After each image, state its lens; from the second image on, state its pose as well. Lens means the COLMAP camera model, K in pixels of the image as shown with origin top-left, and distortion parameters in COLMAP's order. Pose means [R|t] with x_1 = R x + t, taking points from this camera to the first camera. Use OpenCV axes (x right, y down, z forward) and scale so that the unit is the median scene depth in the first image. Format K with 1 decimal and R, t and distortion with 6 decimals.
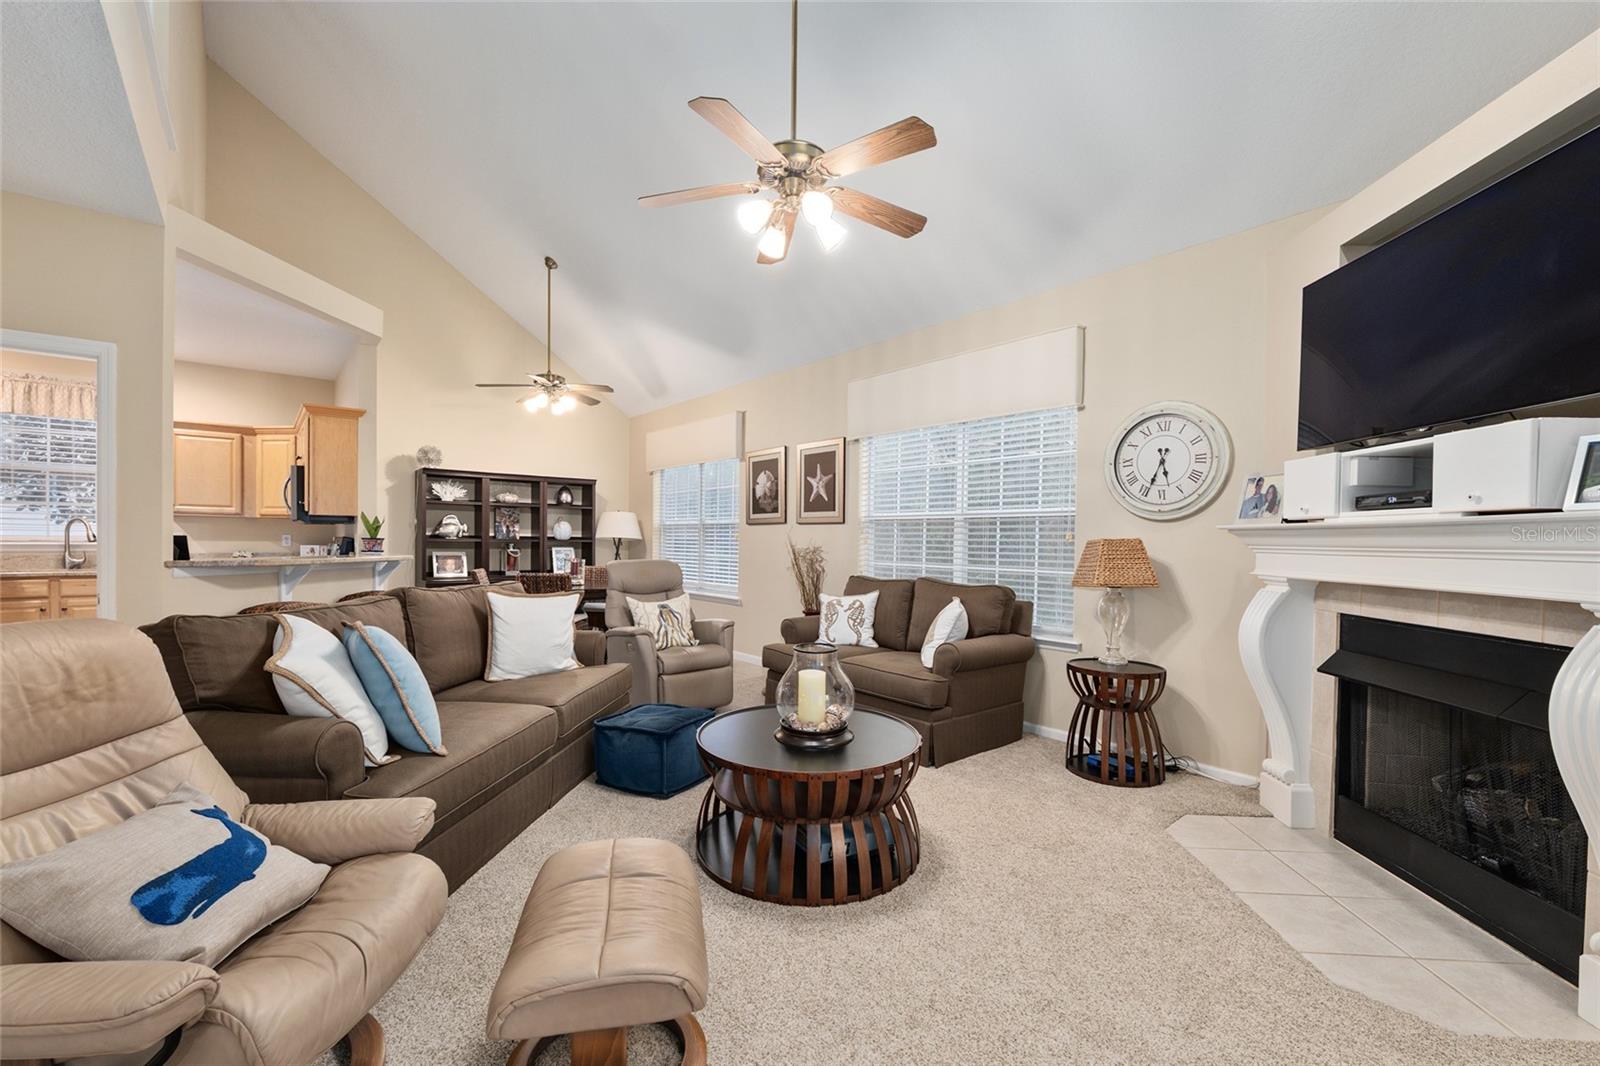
lens RADIAL K [[661.7, 0, 798.2], [0, 661.7, 550.6], [0, 0, 1]] dist [-0.010452, 0.000496]
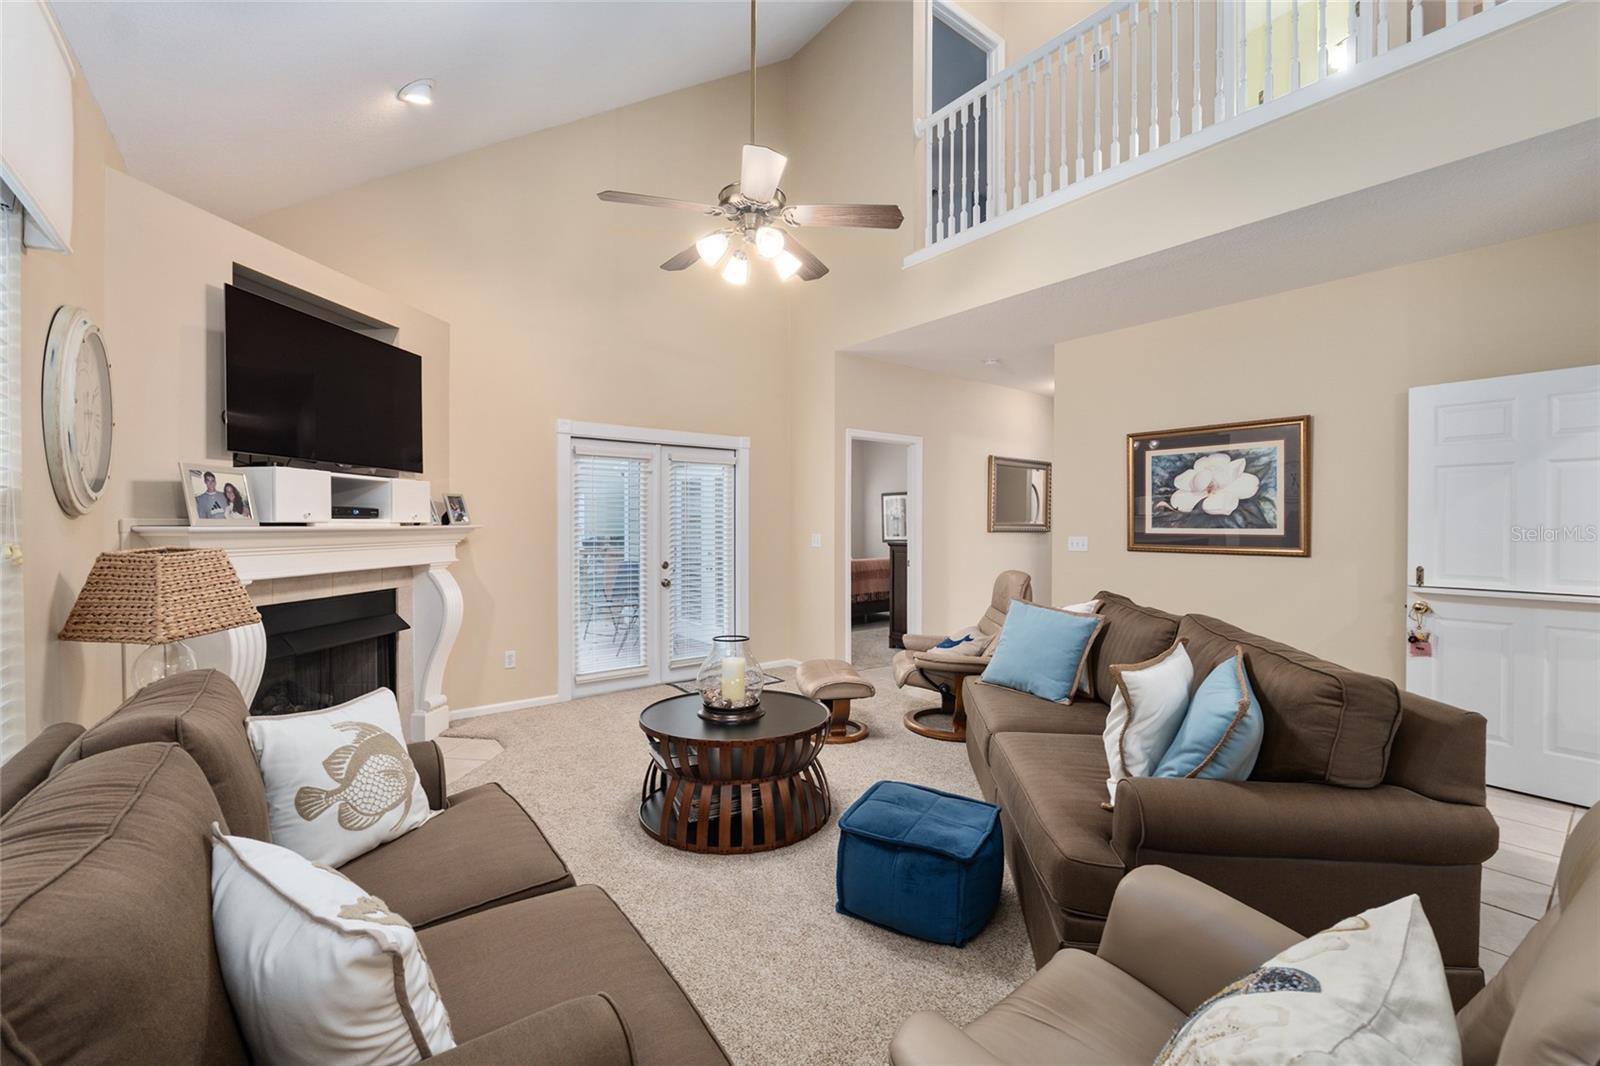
lens RADIAL K [[661.7, 0, 795.5], [0, 661.7, 531.3], [0, 0, 1]] dist [-0.010452, 0.000496]
pose [[-0.999139, -0.012981, 0.039394, -0.092762], [-0.011859, 0.999522, 0.028560, -0.056011], [-0.039746, 0.028069, -0.998816, 1.546309]]
